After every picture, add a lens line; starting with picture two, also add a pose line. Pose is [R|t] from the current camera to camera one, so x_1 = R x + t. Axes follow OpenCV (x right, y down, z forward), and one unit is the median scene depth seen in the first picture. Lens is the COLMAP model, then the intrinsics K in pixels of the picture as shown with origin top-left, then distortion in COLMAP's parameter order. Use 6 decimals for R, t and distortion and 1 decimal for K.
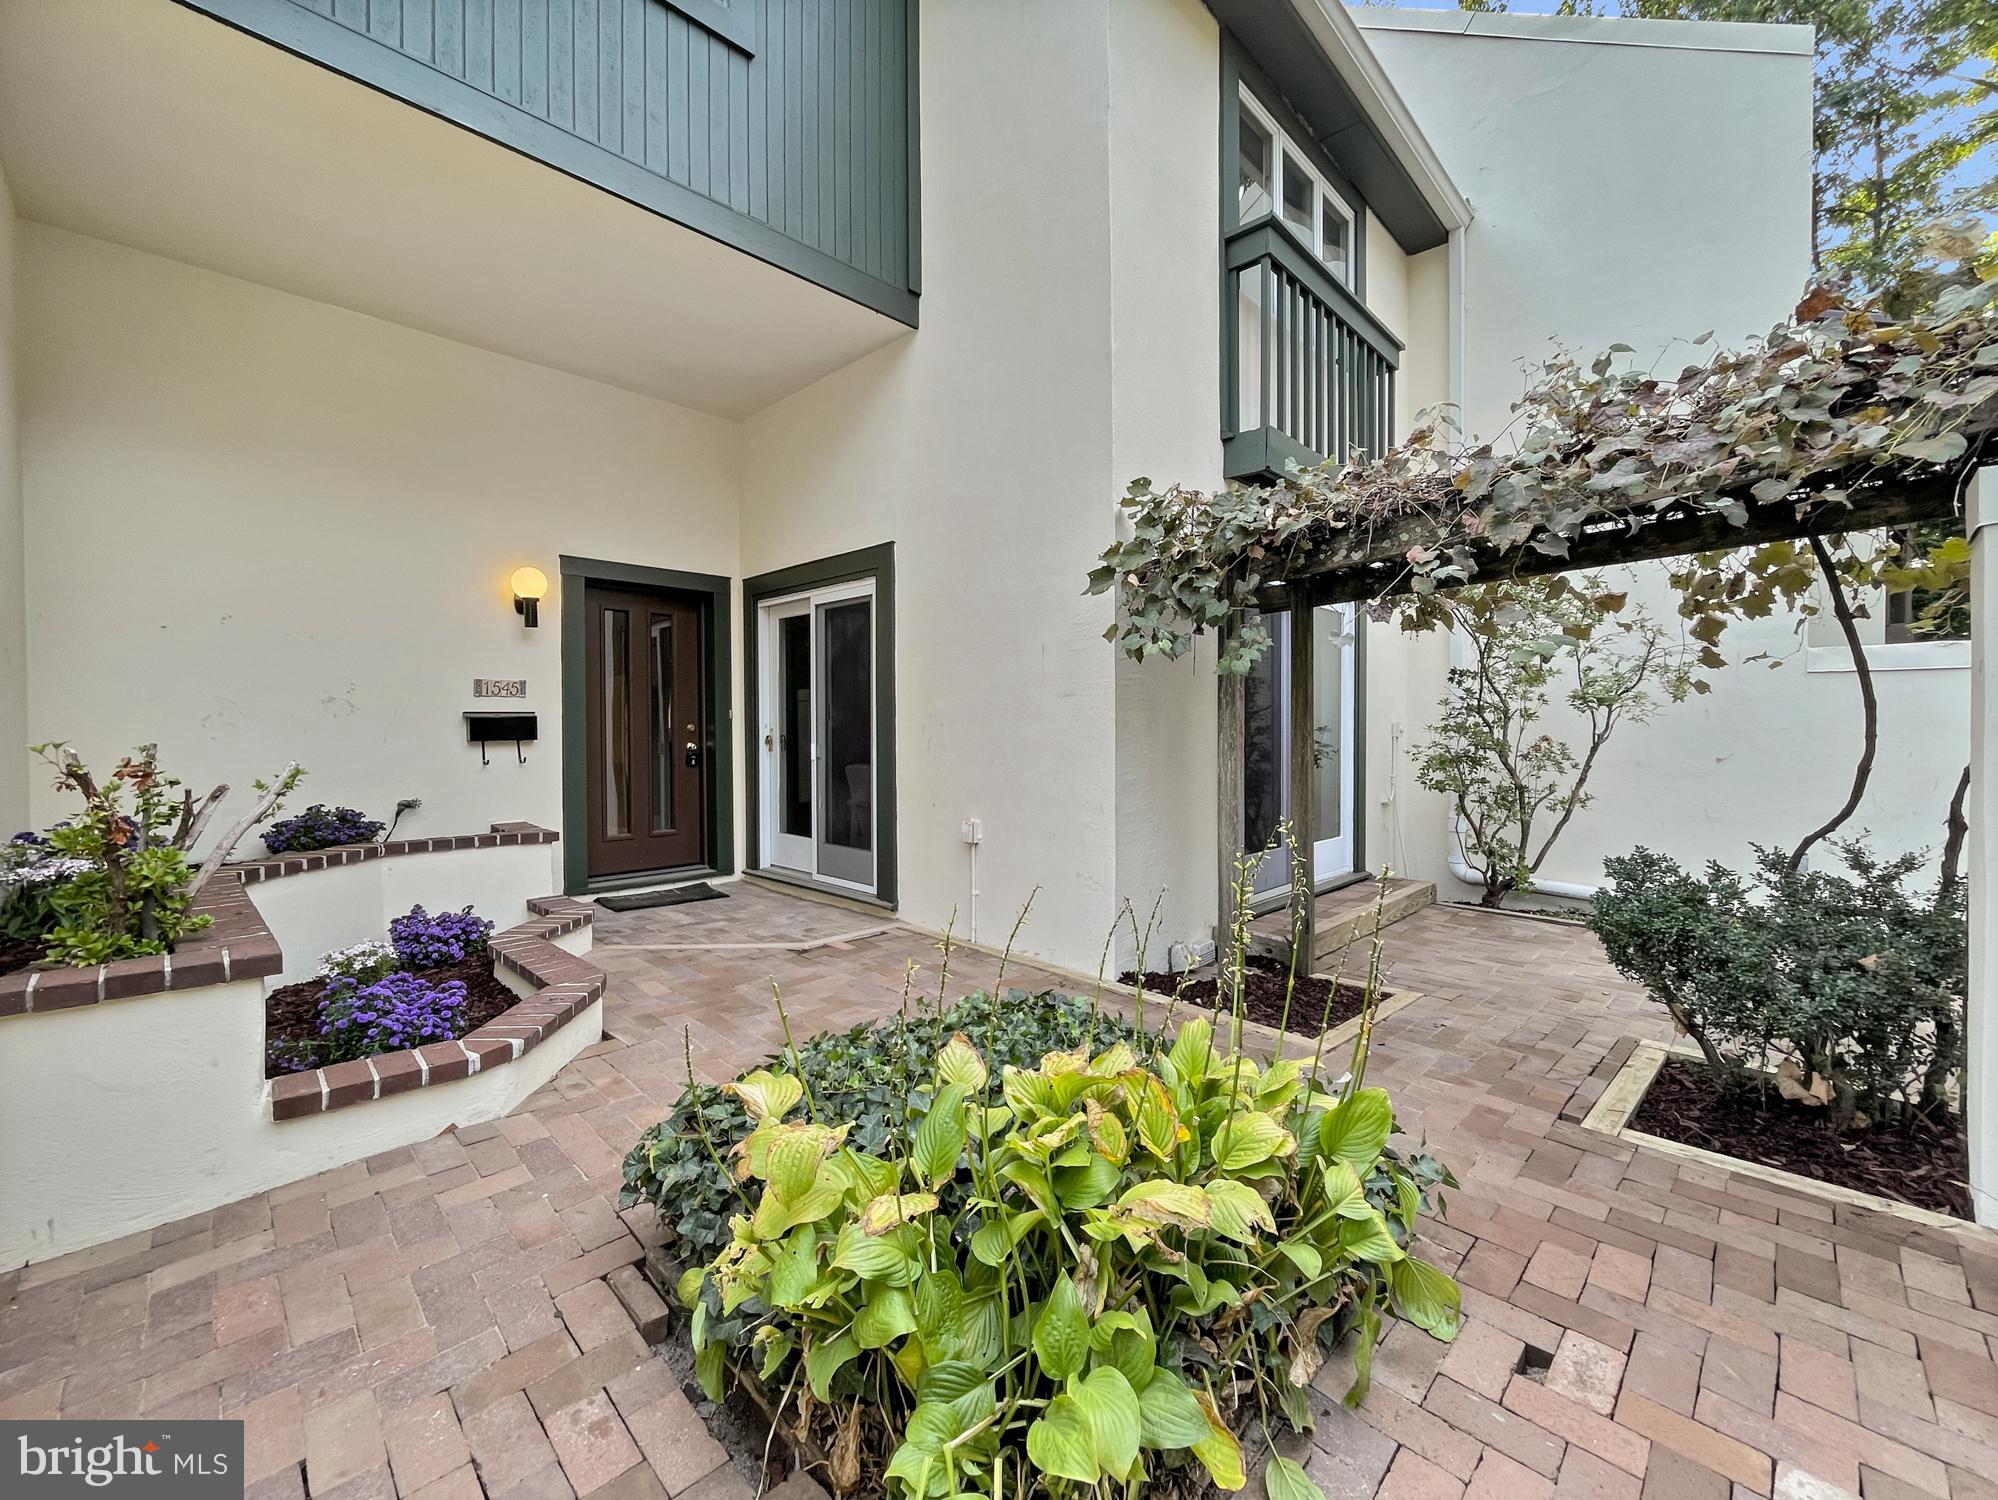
lens RADIAL K [[799.7, 0, 999.0], [0, 799.7, 750.0], [0, 0, 1]] dist [-0.001990, -0.000372]
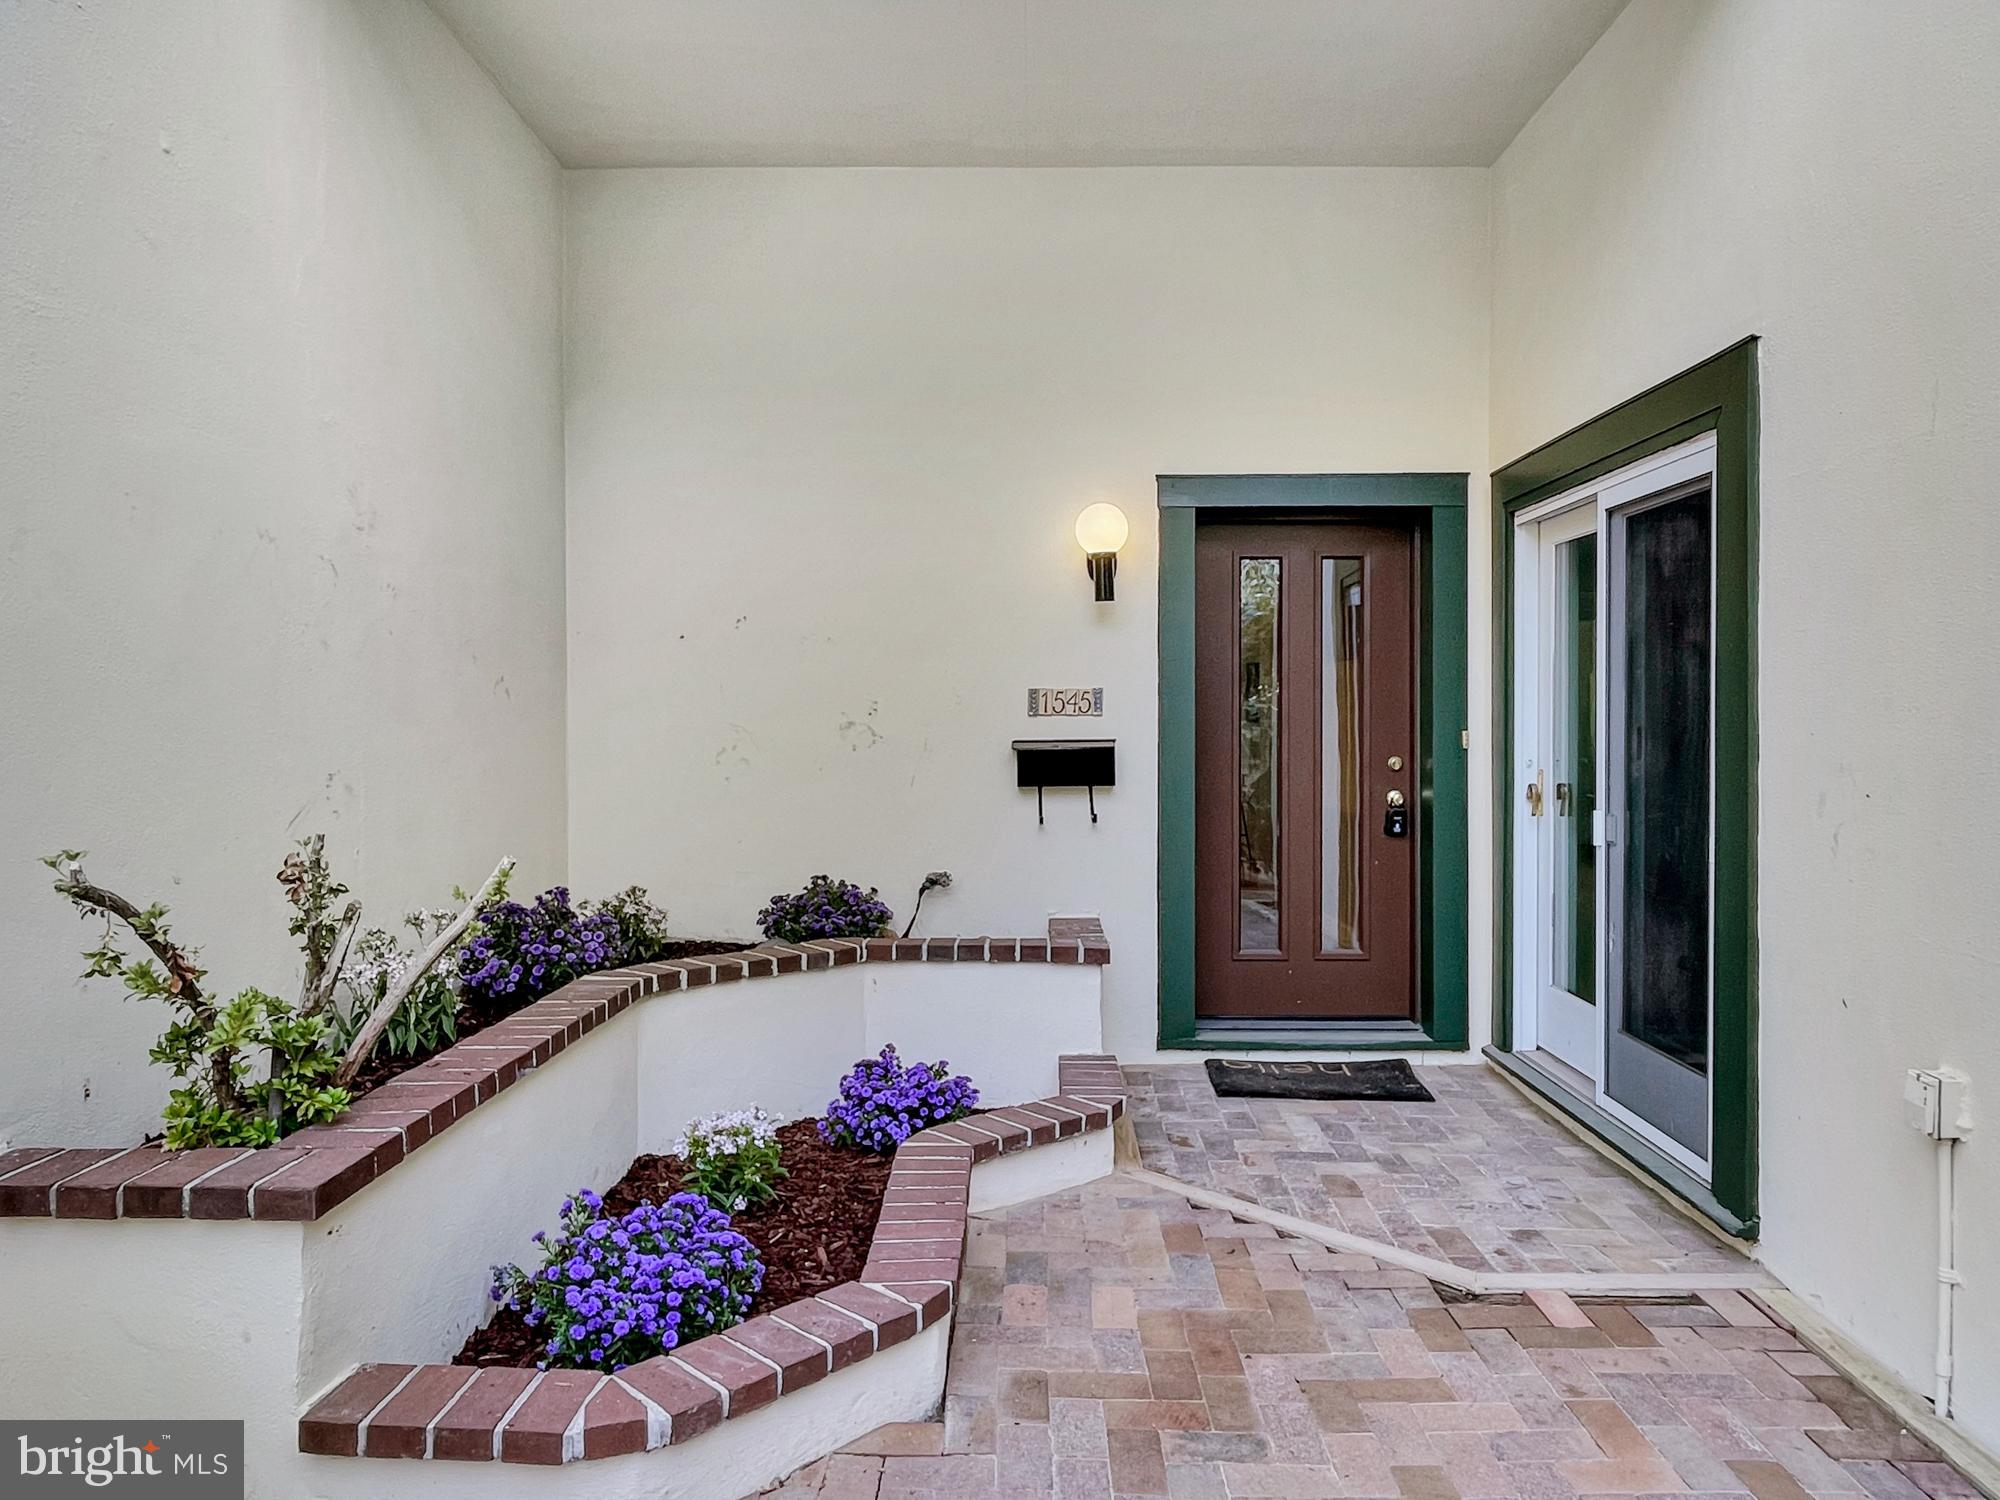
lens RADIAL K [[1316.1, 0, 1000.0], [0, 1316.1, 750.0], [0, 0, 1]] dist [0.001112, -0.003327]
pose [[0.693250, 0.016983, -0.720497, 0.082919], [-0.023493, 0.999724, 0.000960, -0.039845], [0.720314, 0.016261, 0.693458, 0.253480]]
